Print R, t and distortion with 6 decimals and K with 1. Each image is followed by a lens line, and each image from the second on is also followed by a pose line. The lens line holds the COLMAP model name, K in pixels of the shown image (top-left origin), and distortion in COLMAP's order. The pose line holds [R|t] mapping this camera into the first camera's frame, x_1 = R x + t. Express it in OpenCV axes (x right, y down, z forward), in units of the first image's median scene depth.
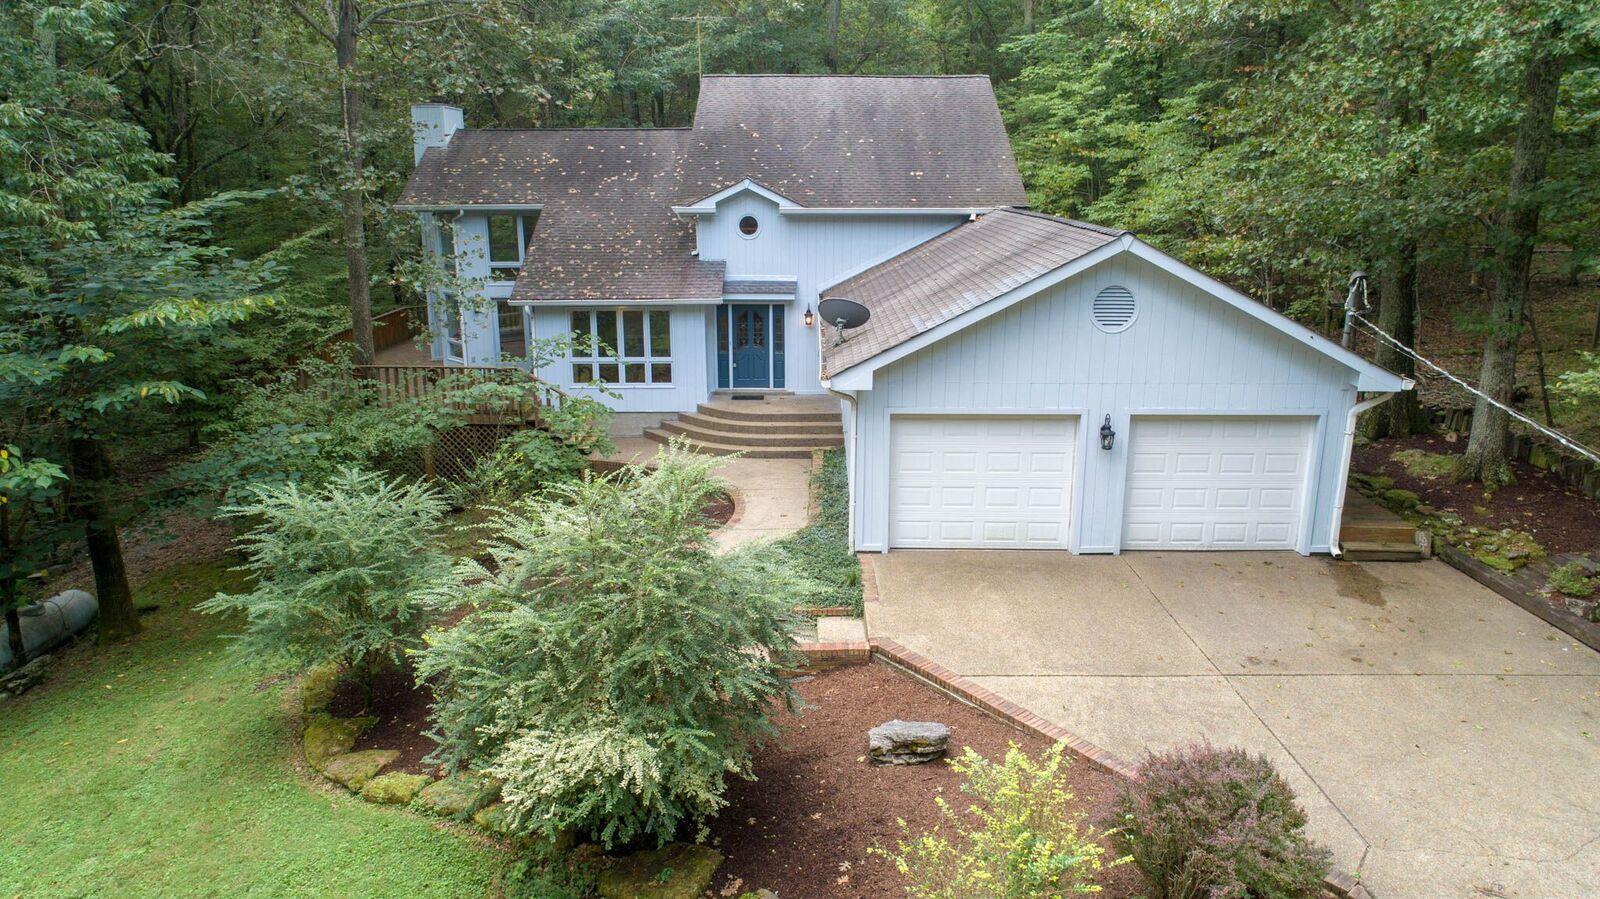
lens RADIAL K [[1064.6, 0, 796.0], [0, 1064.6, 452.9], [0, 0, 1]] dist [-0.003221, 0.000390]
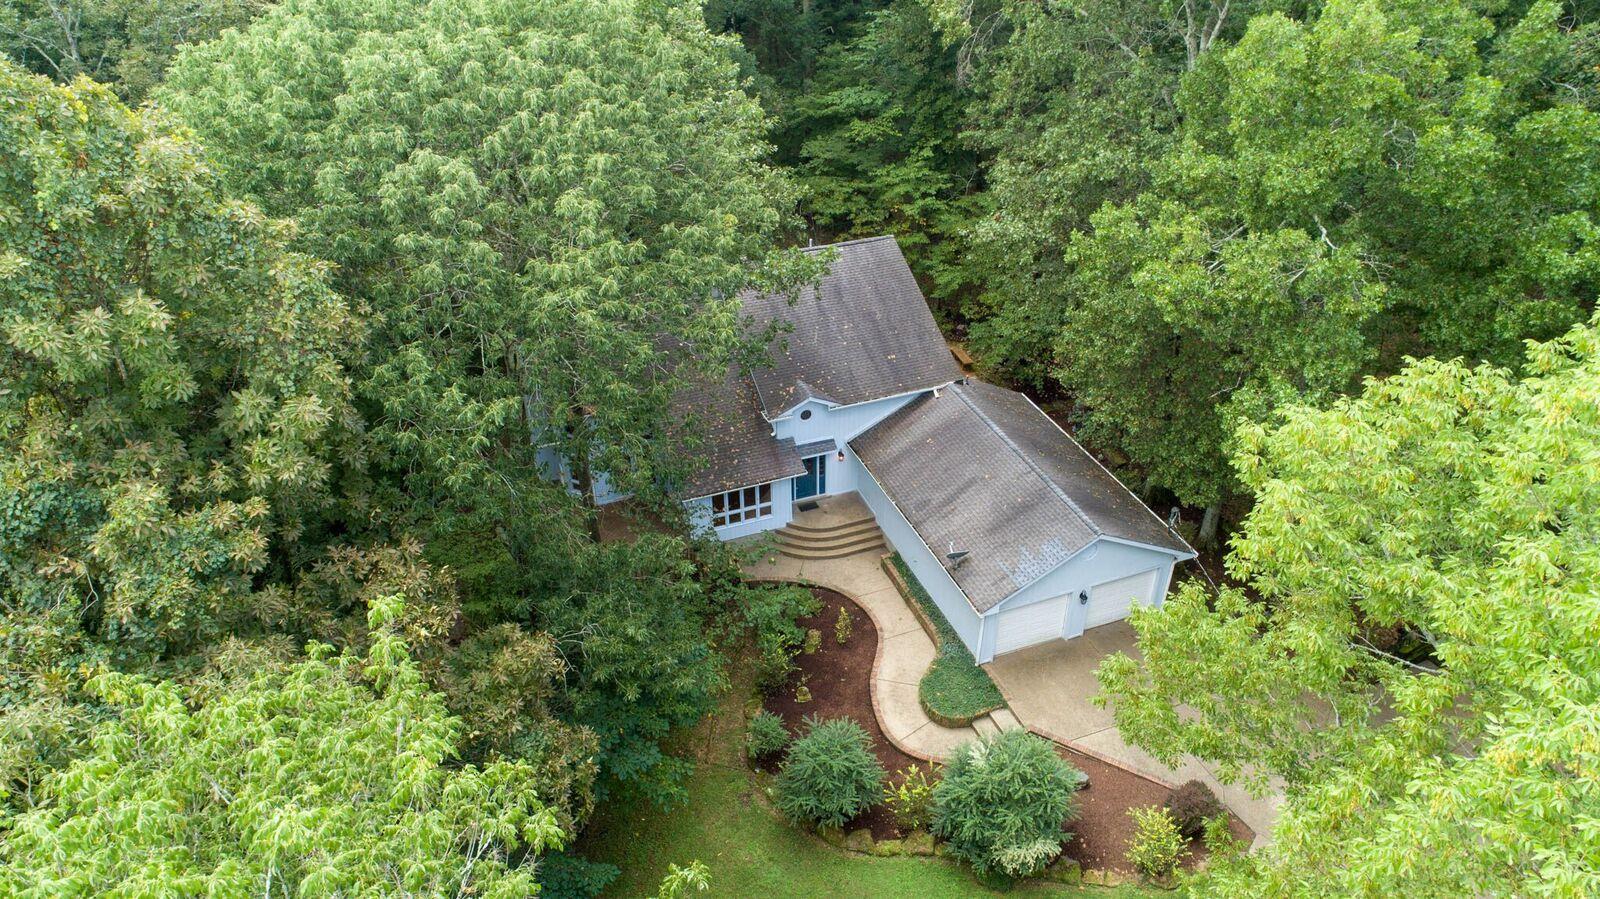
lens RADIAL K [[1064.6, 0, 797.9], [0, 1064.6, 453.6], [0, 0, 1]] dist [-0.003221, 0.000390]
pose [[0.931646, -0.204965, 0.300042, -0.563810], [0.102094, 0.940116, 0.325207, -0.698640], [-0.348730, -0.272345, 0.896781, -0.467023]]
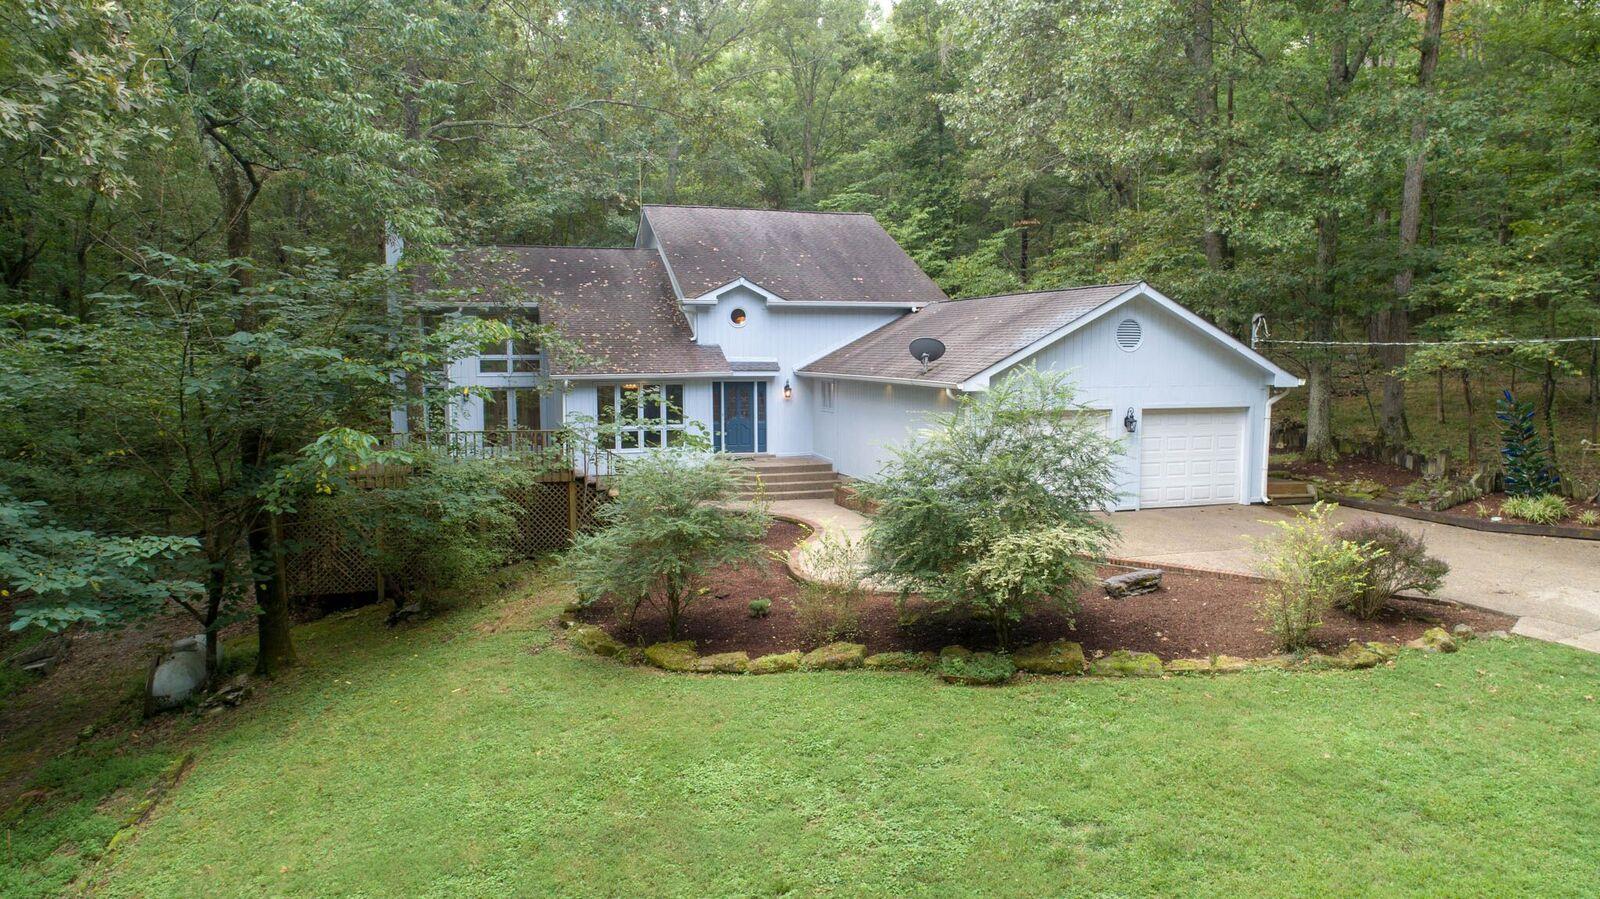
lens RADIAL K [[1064.6, 0, 796.6], [0, 1064.6, 449.0], [0, 0, 1]] dist [-0.003221, 0.000390]
pose [[0.951331, -0.029996, 0.306706, -0.364511], [0.080115, 0.985104, -0.152155, 0.126681], [-0.297573, 0.169321, 0.939564, -0.131519]]
